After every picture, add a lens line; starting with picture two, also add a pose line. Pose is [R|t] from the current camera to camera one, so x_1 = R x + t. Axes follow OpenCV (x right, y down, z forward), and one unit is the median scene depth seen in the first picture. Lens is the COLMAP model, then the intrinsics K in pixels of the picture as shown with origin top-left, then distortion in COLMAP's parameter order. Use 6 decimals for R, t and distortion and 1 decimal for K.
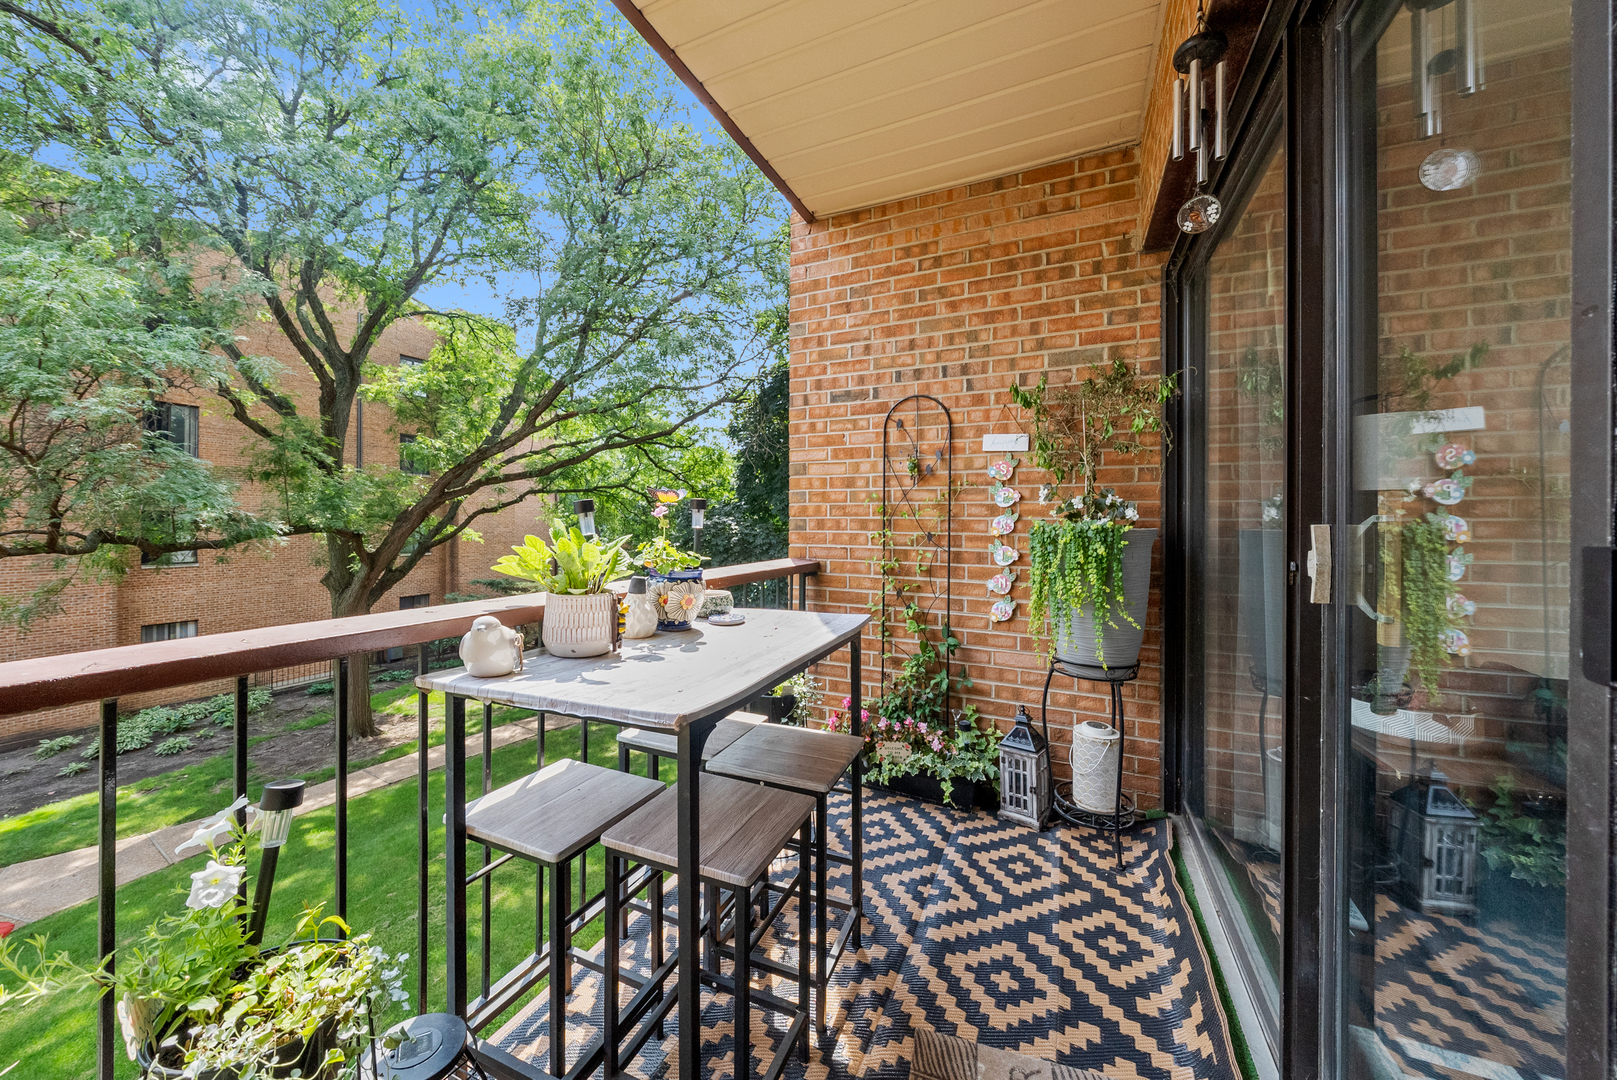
lens RADIAL K [[560.7, 0, 792.0], [0, 560.7, 521.0], [0, 0, 1]] dist [-0.003187, 0.000416]
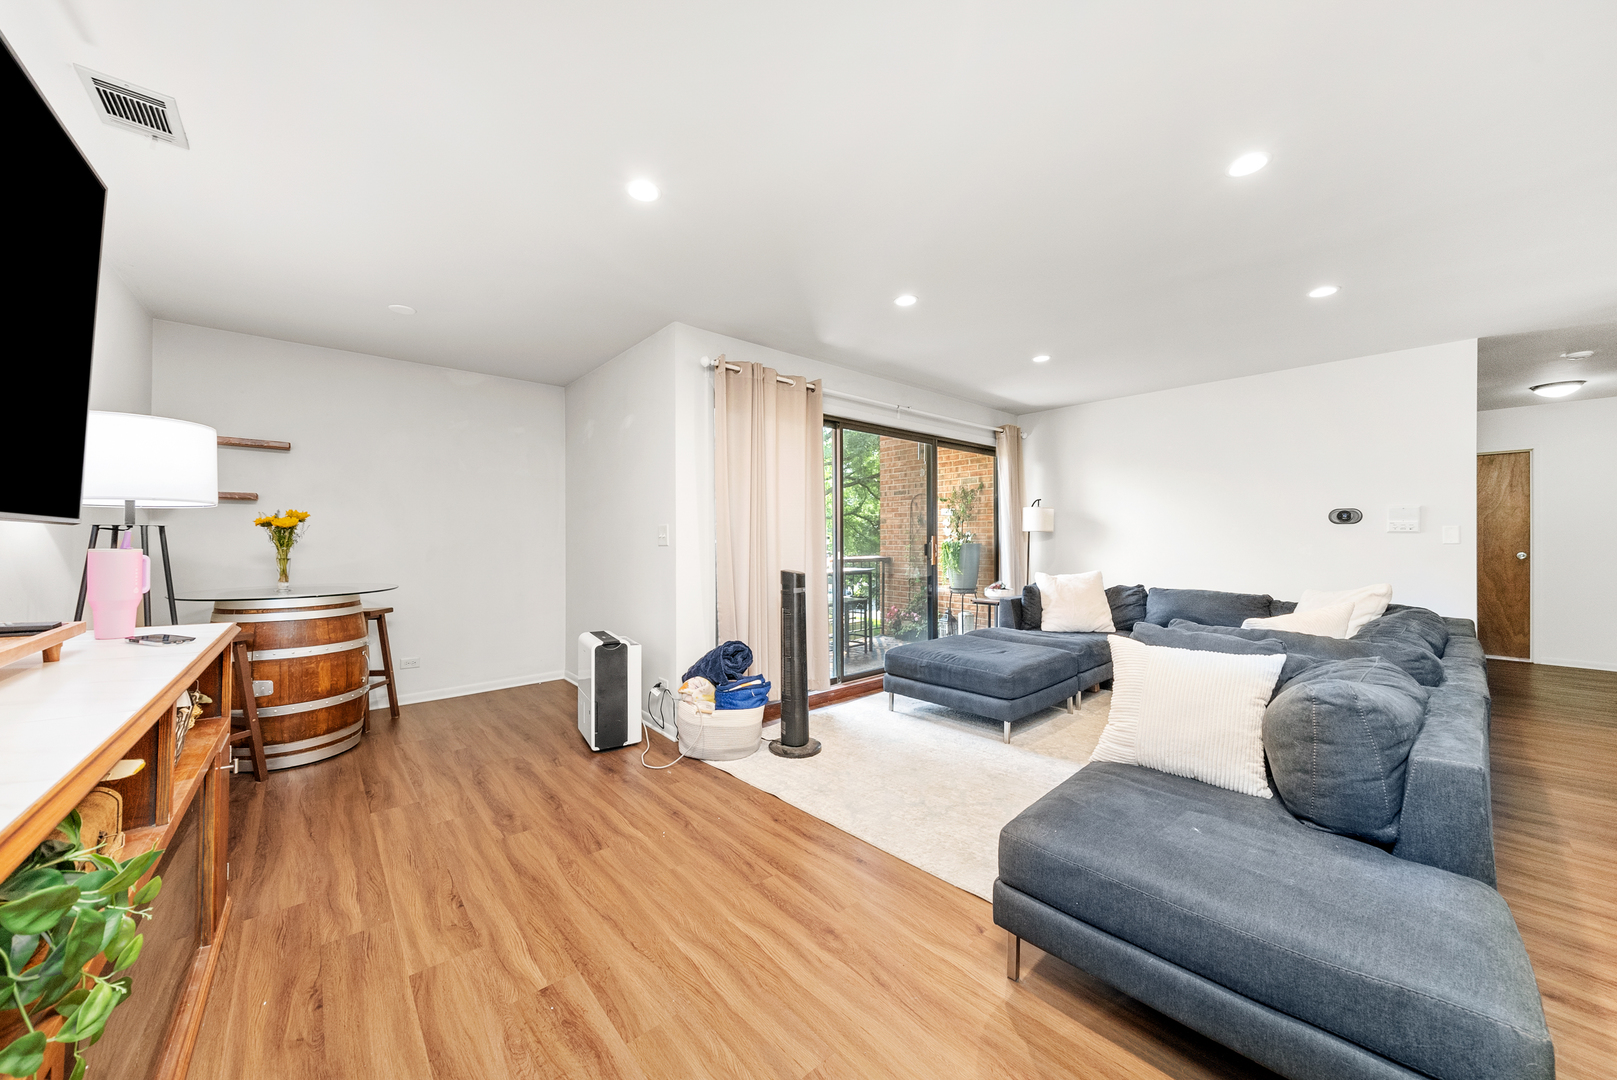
lens RADIAL K [[560.7, 0, 792.5], [0, 560.7, 545.9], [0, 0, 1]] dist [-0.003187, 0.000416]
pose [[0.914130, -0.001009, -0.405420, 0.717969], [0.003571, 0.999978, 0.005561, 0.004866], [0.405405, -0.006531, 0.914114, -1.604632]]
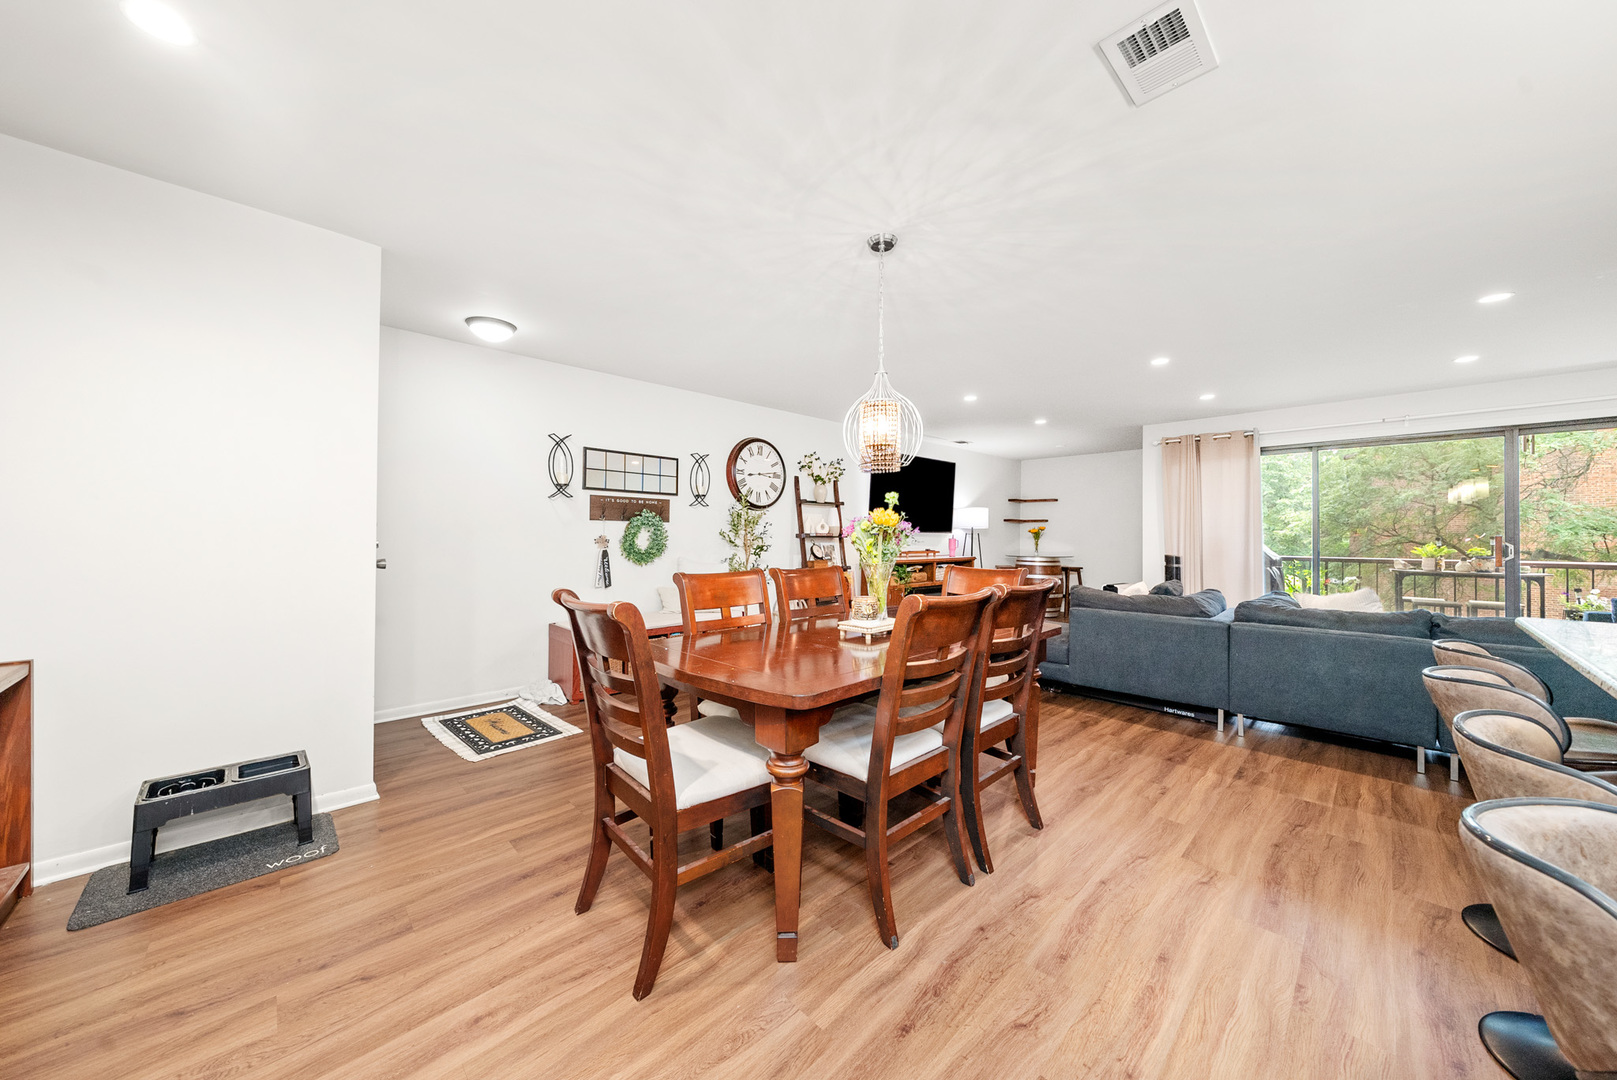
lens RADIAL K [[560.7, 0, 801.4], [0, 560.7, 532.7], [0, 0, 1]] dist [-0.003187, 0.000416]
pose [[-0.359241, -0.012717, -0.933158, 2.682191], [-0.011898, 0.999888, -0.009046, 0.014277], [0.933169, 0.007853, -0.359352, -1.103370]]
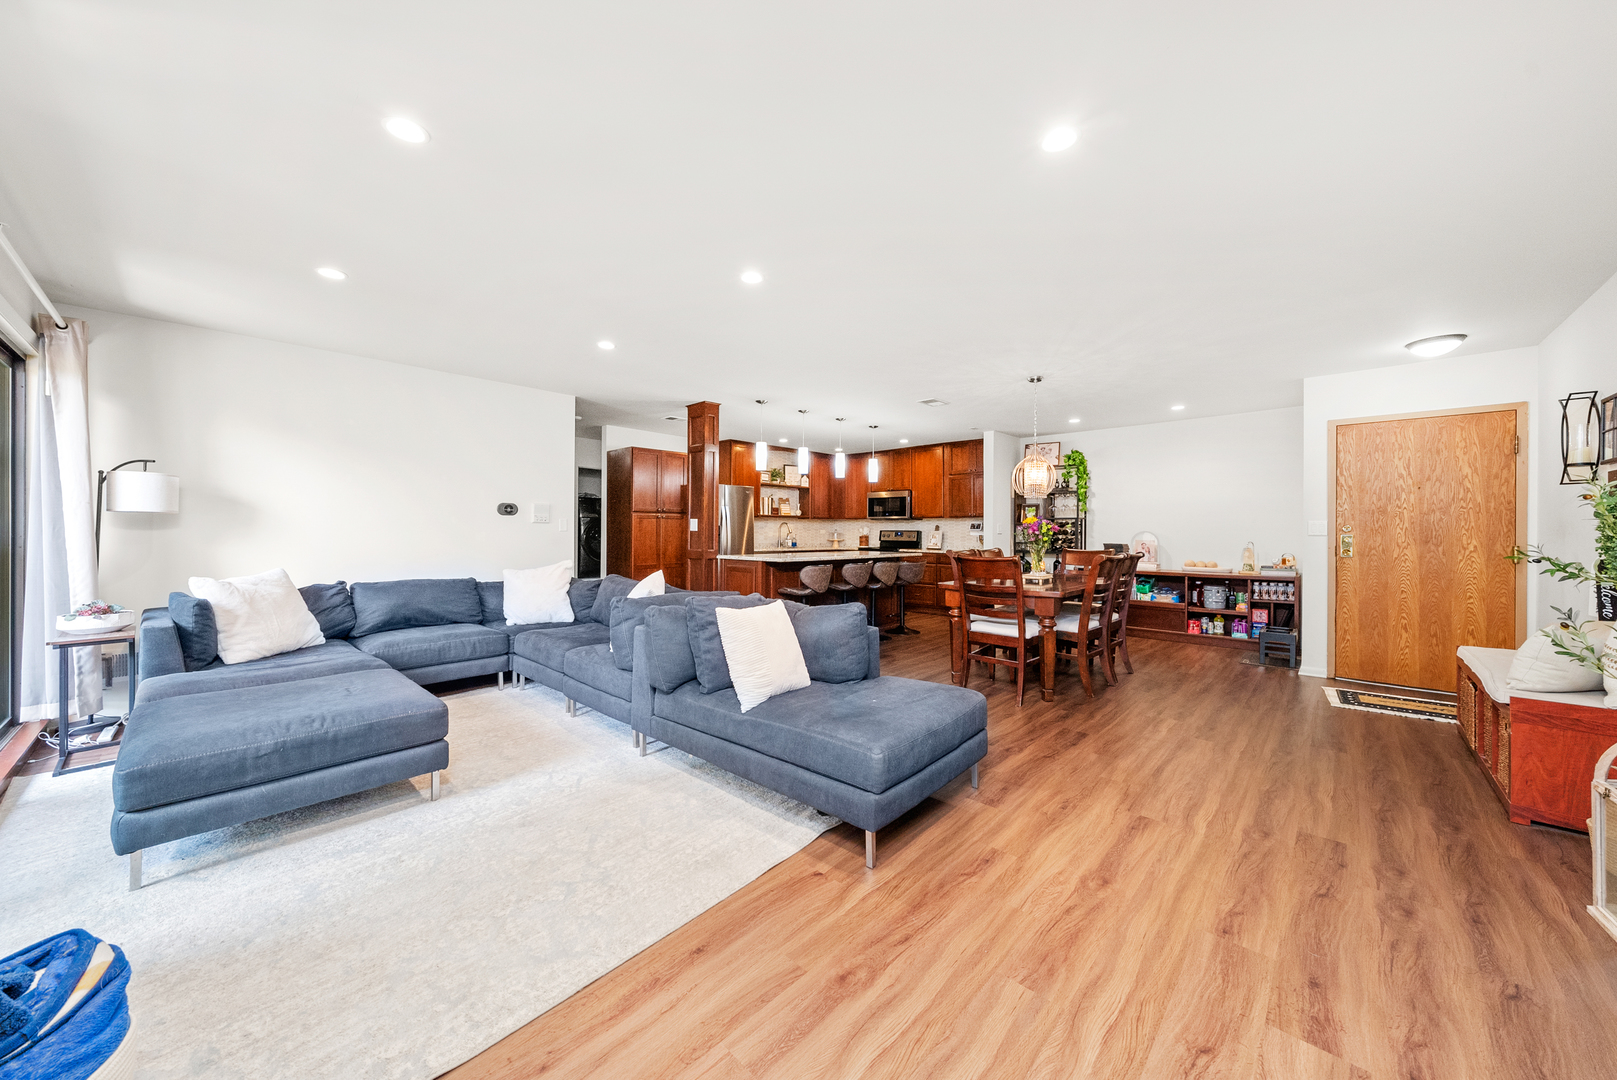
lens RADIAL K [[560.7, 0, 804.1], [0, 560.7, 529.6], [0, 0, 1]] dist [-0.003187, 0.000416]
pose [[0.322785, -0.002645, 0.946469, 0.037042], [-0.000125, 0.999996, 0.002837, 0.001879], [-0.946472, -0.001034, 0.322783, -1.194385]]
